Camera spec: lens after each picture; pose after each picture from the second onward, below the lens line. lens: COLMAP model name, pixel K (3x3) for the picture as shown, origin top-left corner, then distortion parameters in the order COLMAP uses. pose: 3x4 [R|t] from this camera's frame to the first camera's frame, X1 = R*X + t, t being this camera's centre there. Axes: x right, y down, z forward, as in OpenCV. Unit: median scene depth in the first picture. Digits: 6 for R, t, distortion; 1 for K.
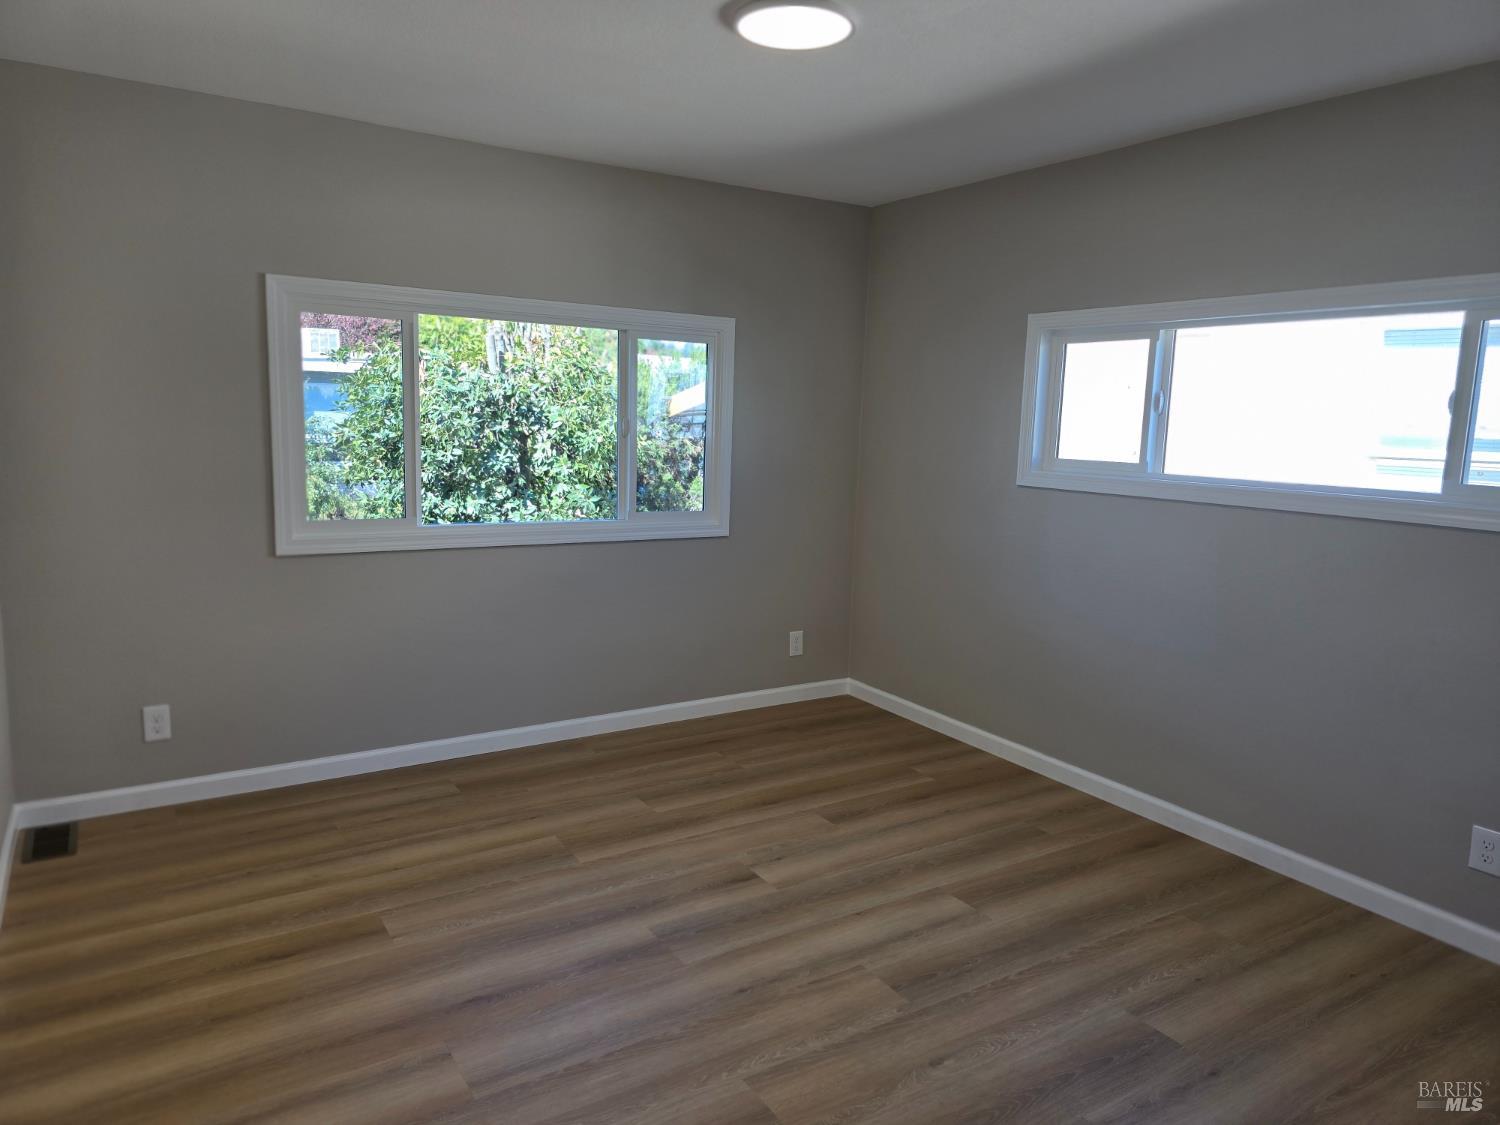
lens RADIAL K [[1008.2, 0, 750.4], [0, 1008.2, 556.4], [0, 0, 1]] dist [0.059076, -0.047085]
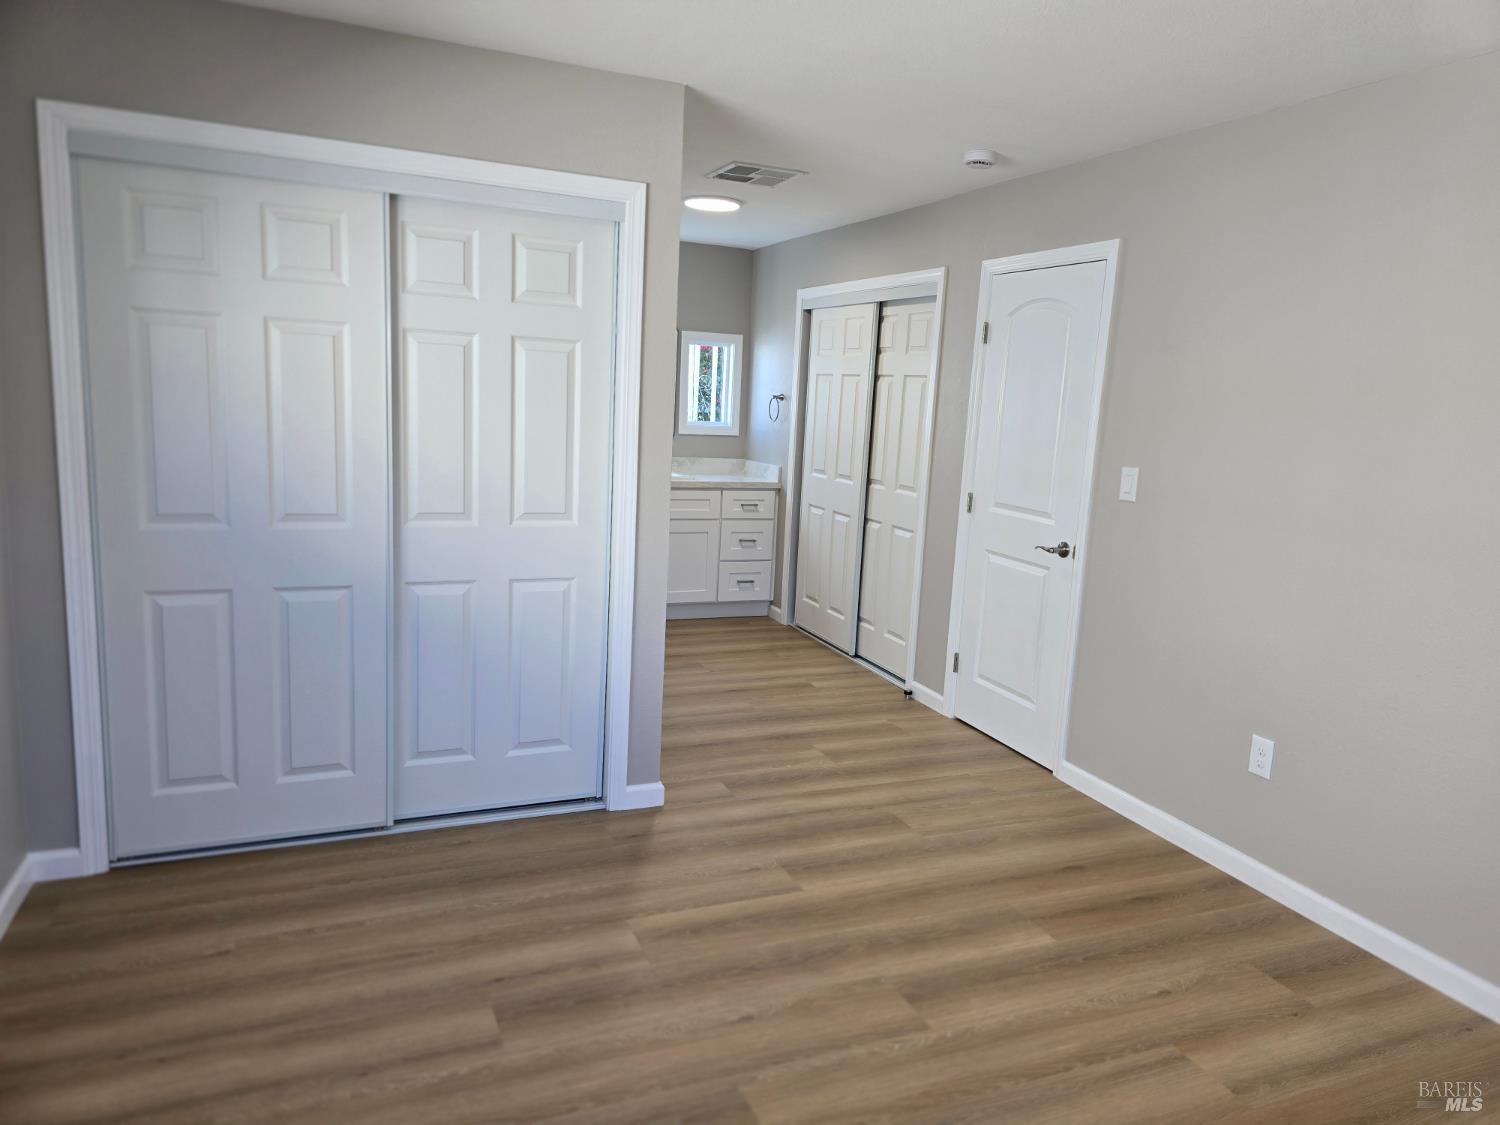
lens RADIAL K [[1008.2, 0, 746.2], [0, 1008.2, 559.6], [0, 0, 1]] dist [0.059076, -0.047085]
pose [[-0.982870, -0.108801, 0.148759, 0.069523], [-0.058892, 0.950243, 0.305894, -0.249295], [-0.174639, 0.291893, -0.940372, 1.676075]]
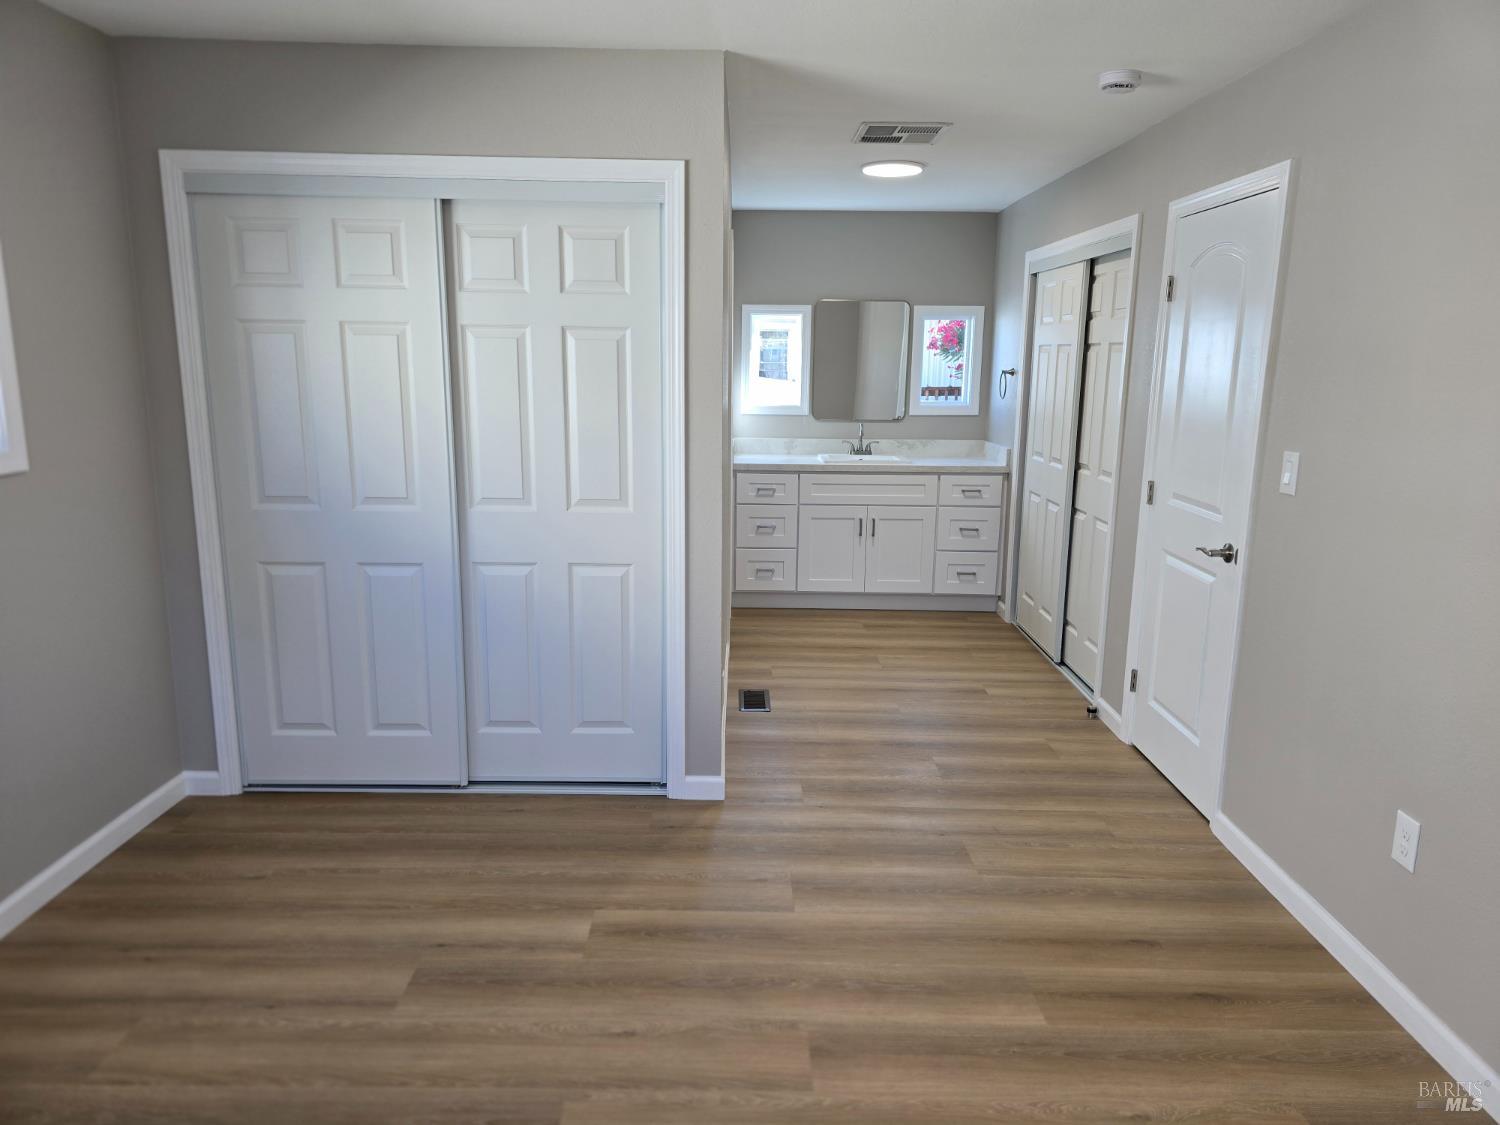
lens RADIAL K [[1008.2, 0, 740.1], [0, 1008.2, 558.7], [0, 0, 1]] dist [0.059076, -0.047085]
pose [[-0.843633, -0.147736, 0.516196, -0.327530], [0.035391, 0.944009, 0.328017, -0.246473], [-0.535753, 0.294994, -0.791168, 1.448290]]
